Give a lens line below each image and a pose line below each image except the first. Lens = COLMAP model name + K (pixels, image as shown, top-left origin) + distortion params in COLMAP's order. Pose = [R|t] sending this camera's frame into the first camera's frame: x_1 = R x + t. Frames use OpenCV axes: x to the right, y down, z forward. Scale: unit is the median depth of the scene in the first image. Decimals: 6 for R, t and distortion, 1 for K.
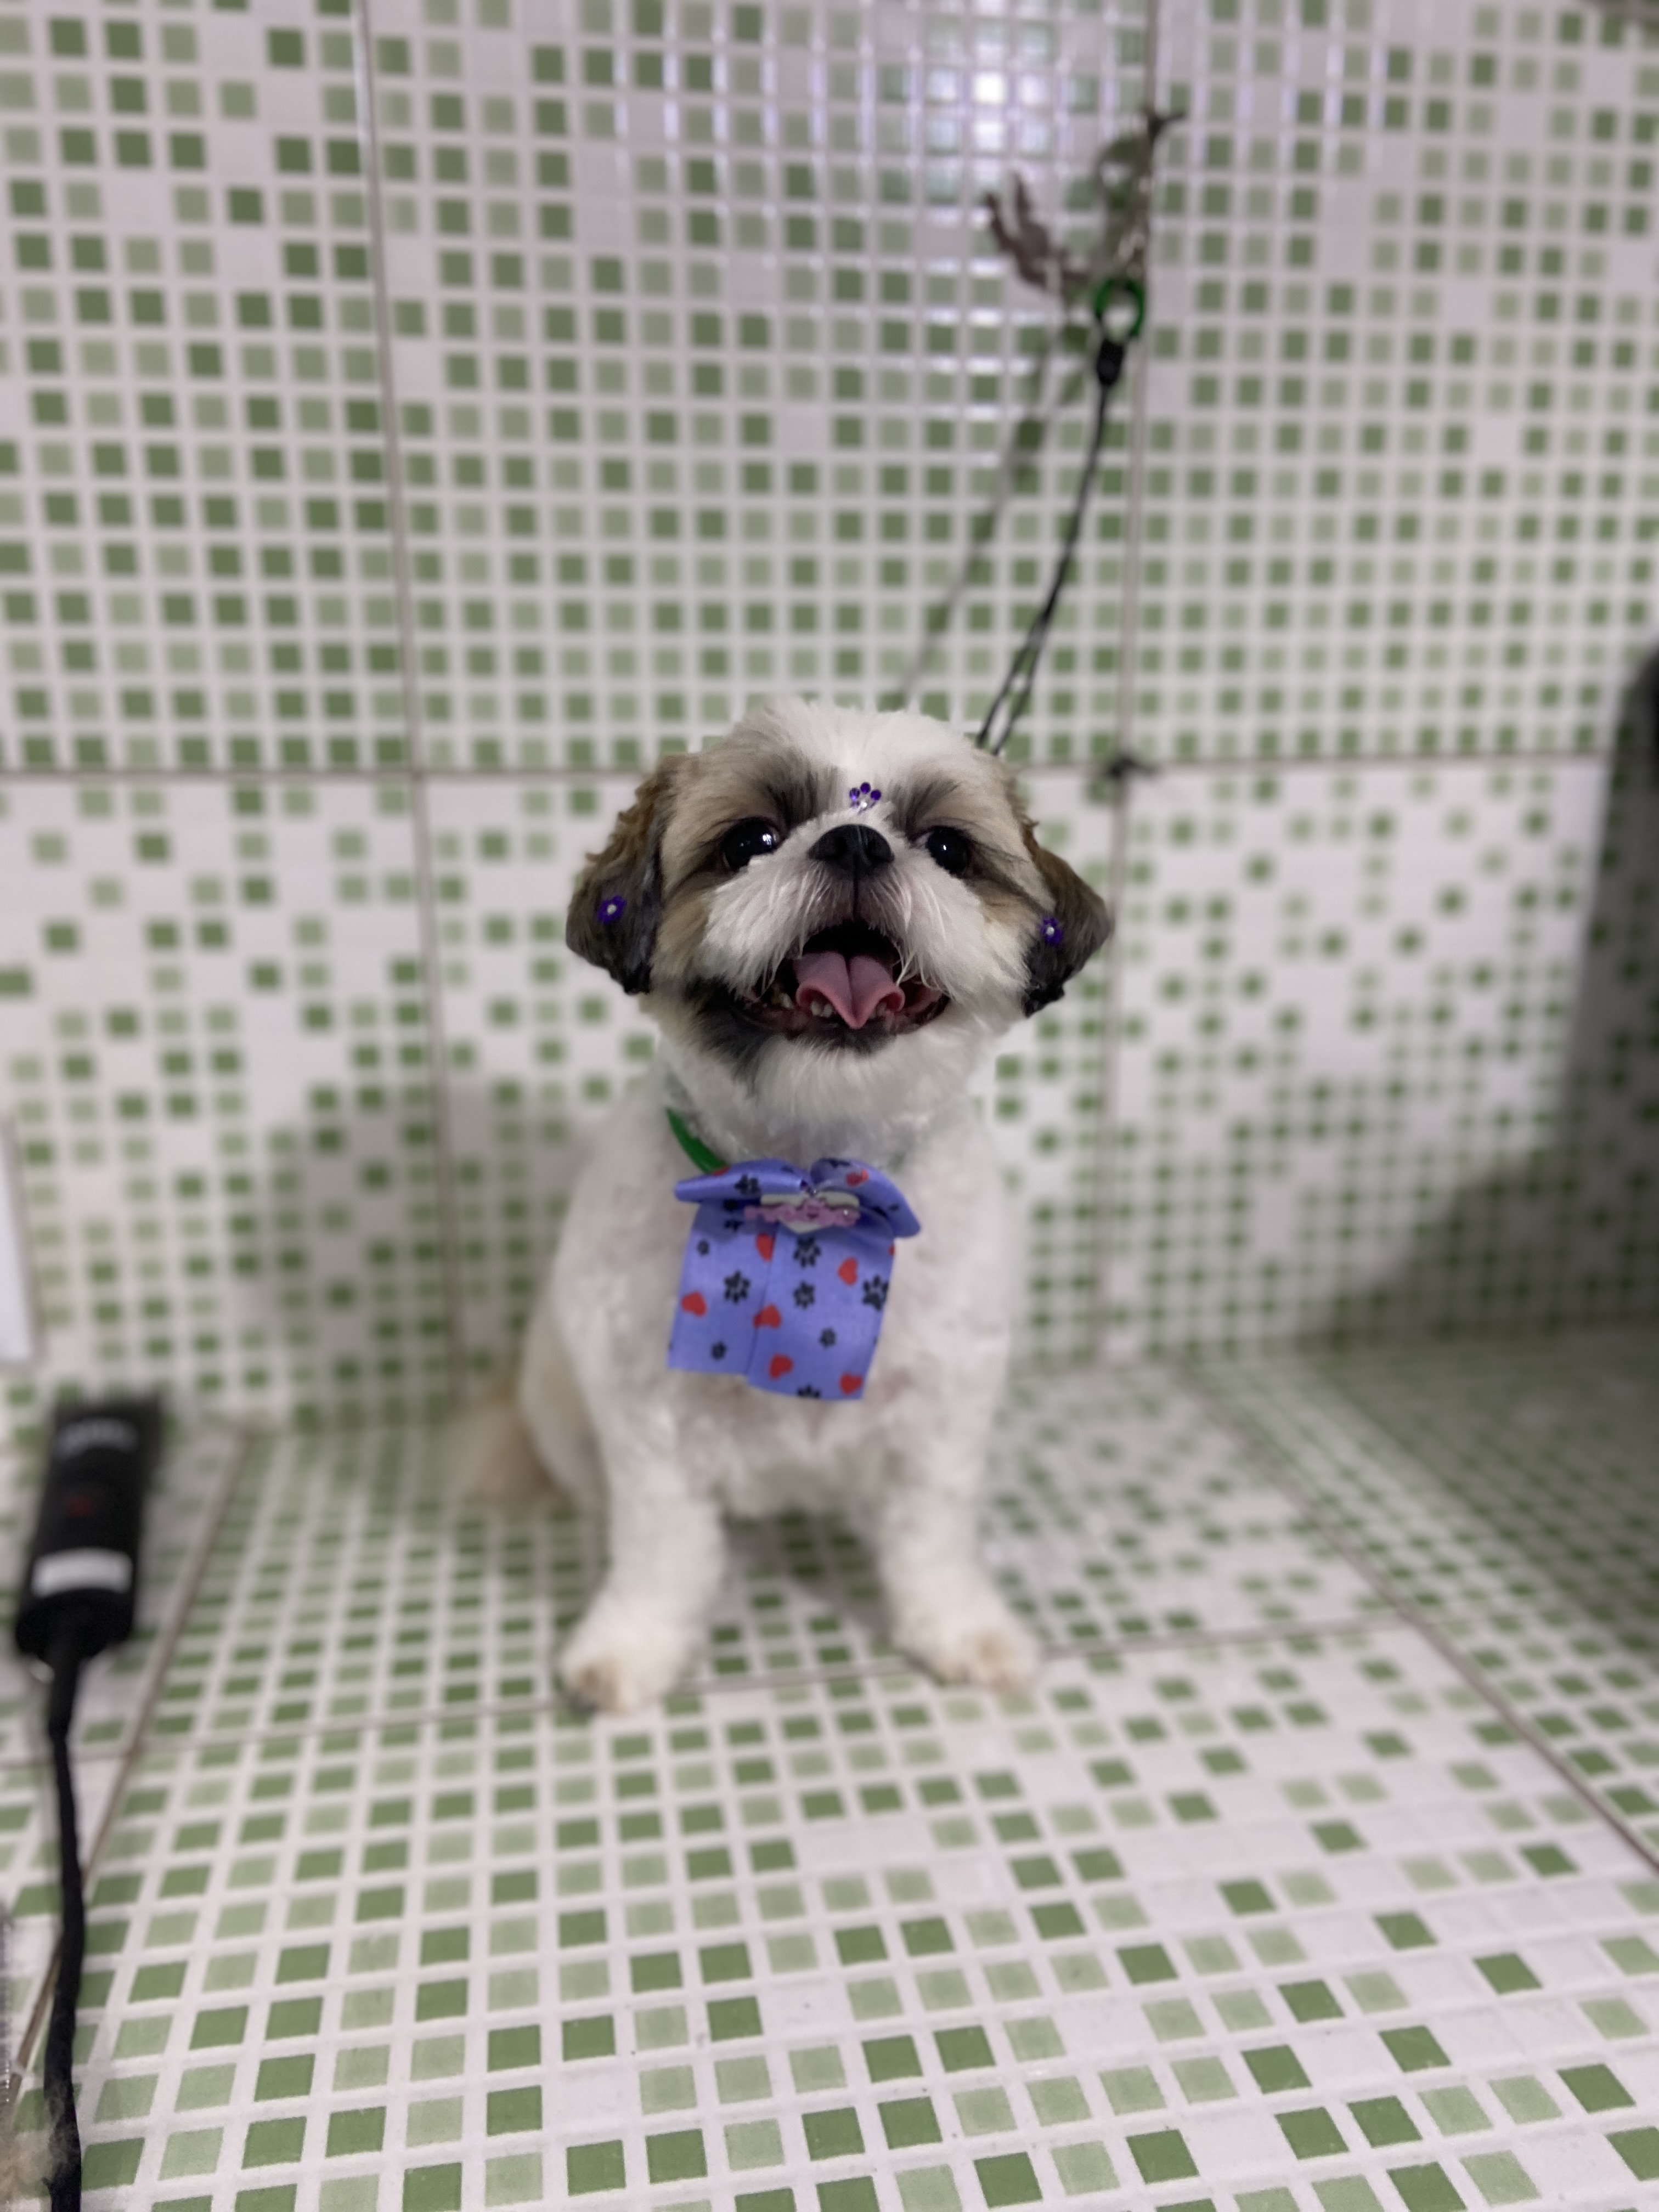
lens RADIAL K [[1674.5, 0, 812.8], [0, 1674.5, 1125.4], [0, 0, 1]] dist [0.132062, -0.178415]
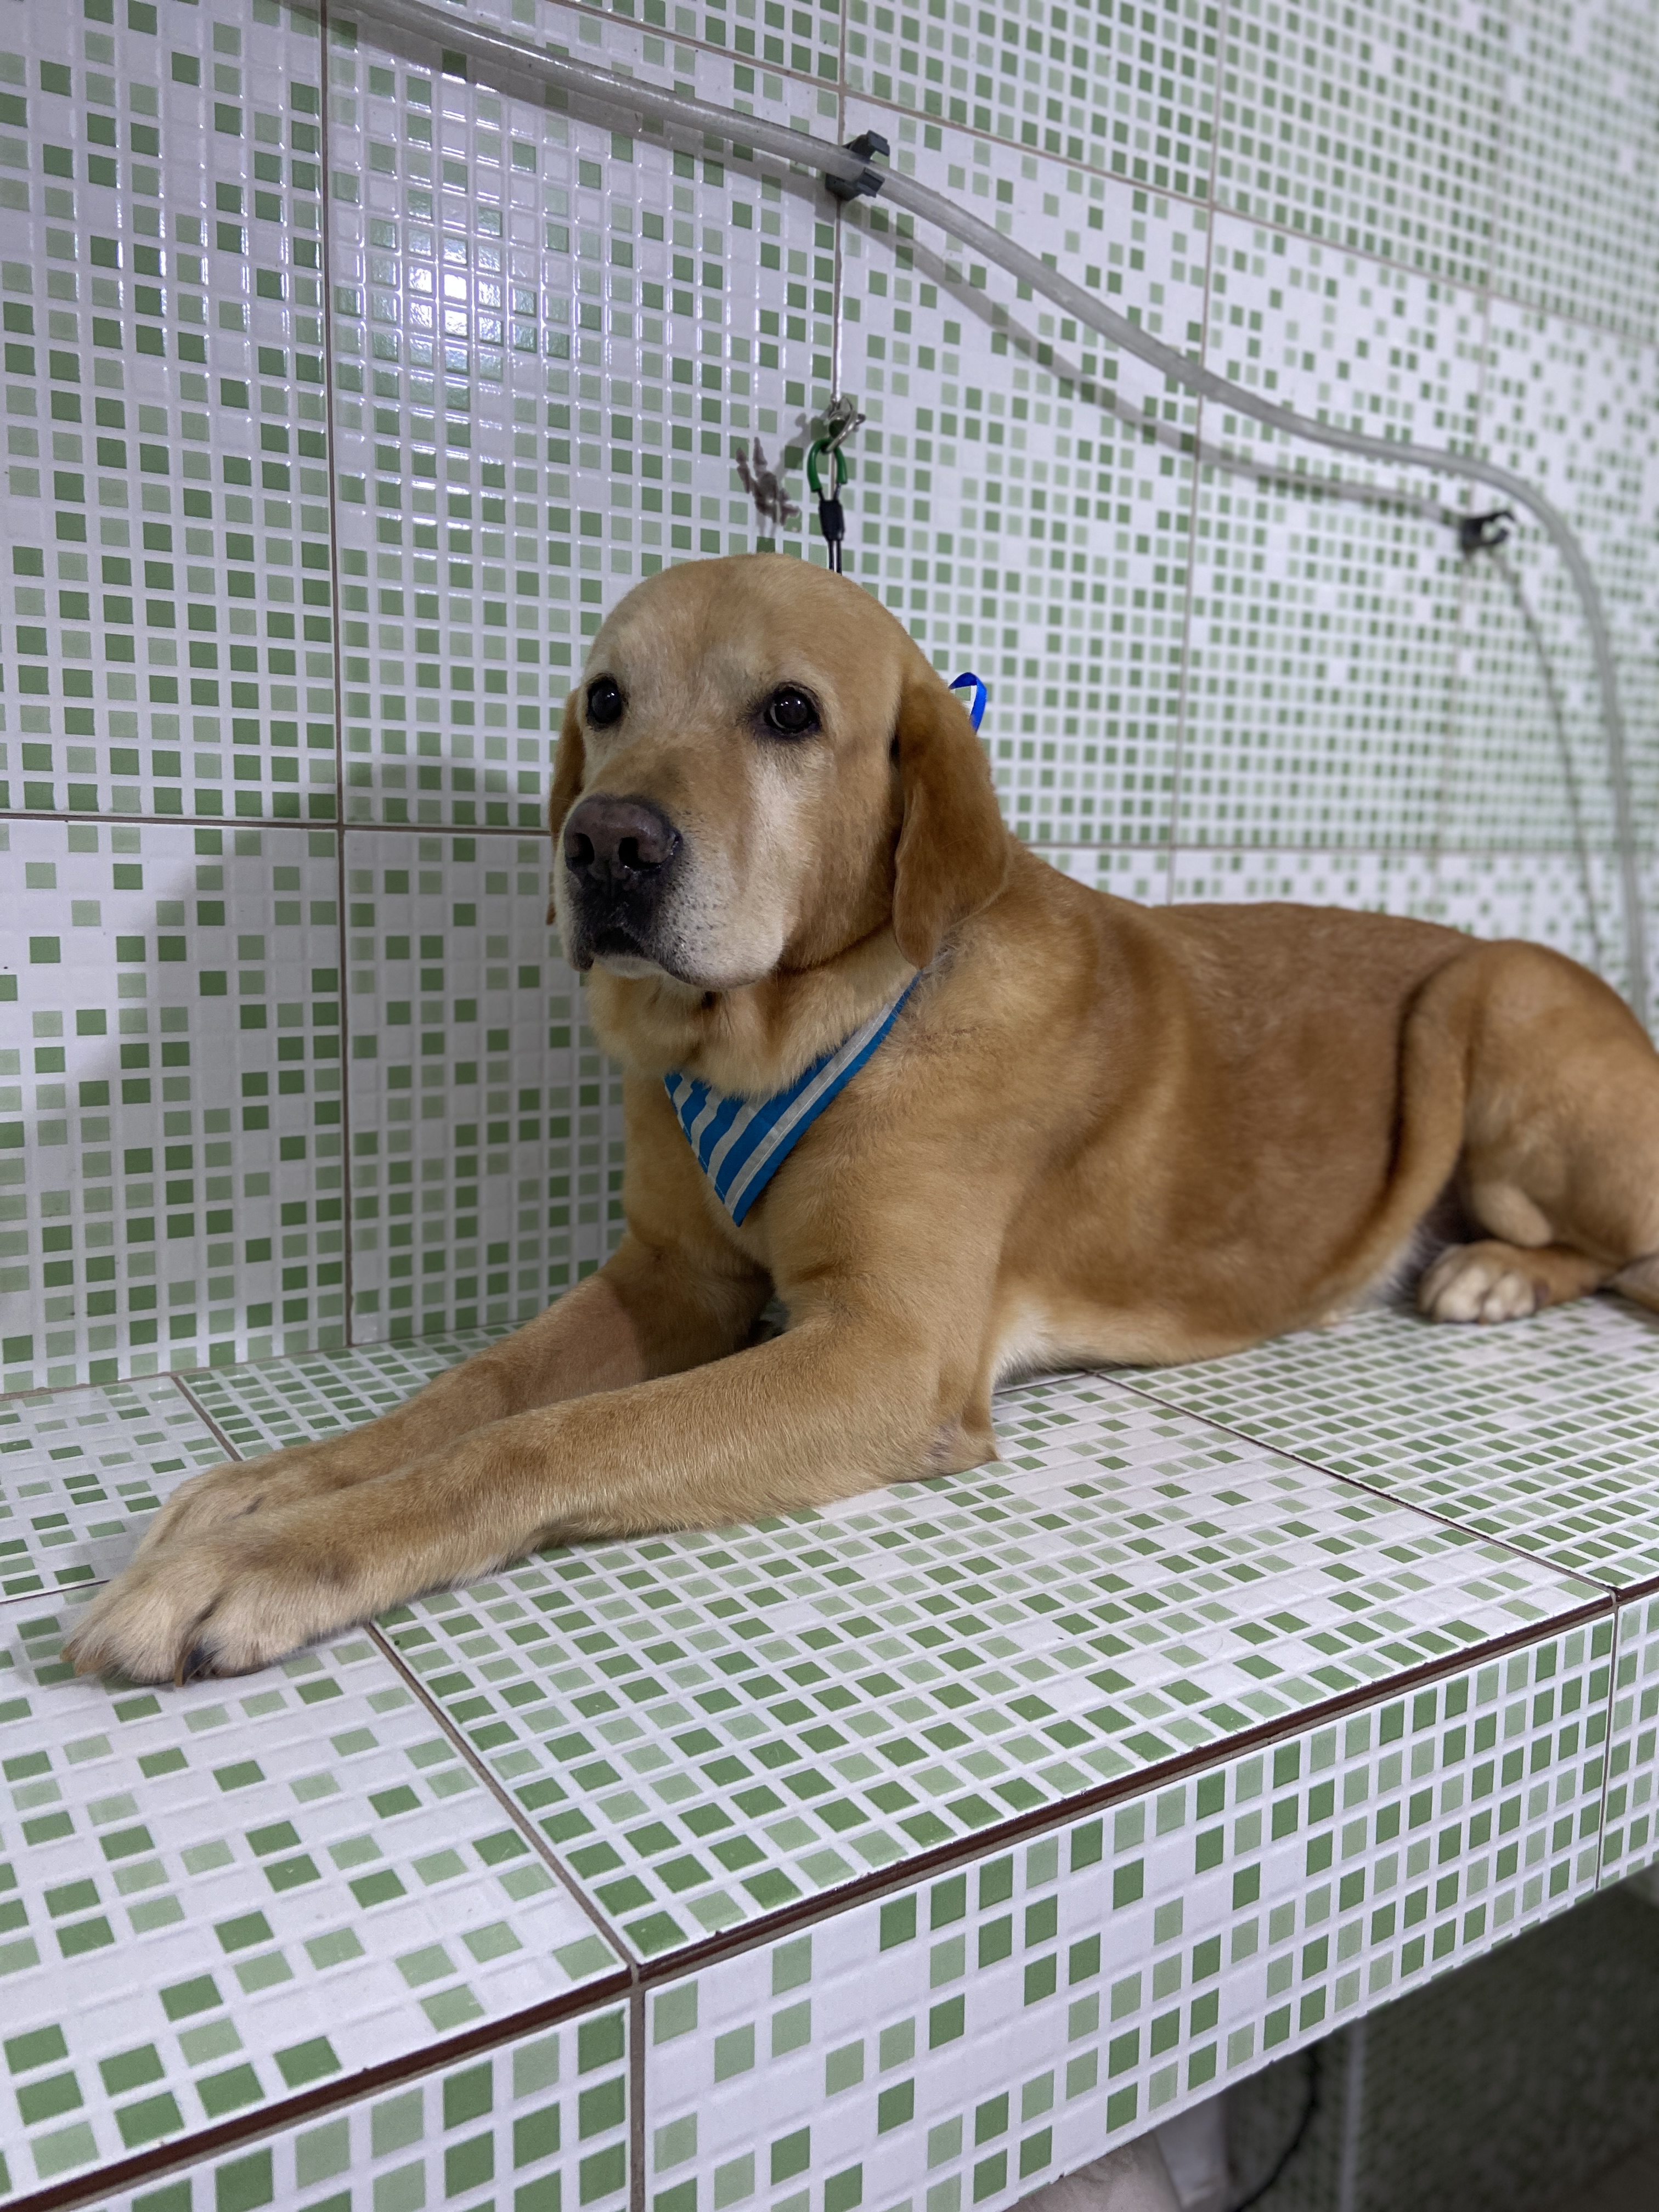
lens RADIAL K [[1674.5, 0, 837.6], [0, 1674.5, 1075.4], [0, 0, 1]] dist [0.132062, -0.178415]
pose [[0.915984, -0.027822, 0.400250, -0.420556], [0.068234, 0.993863, -0.087071, 0.121465], [-0.395371, 0.107066, 0.912260, -0.306799]]
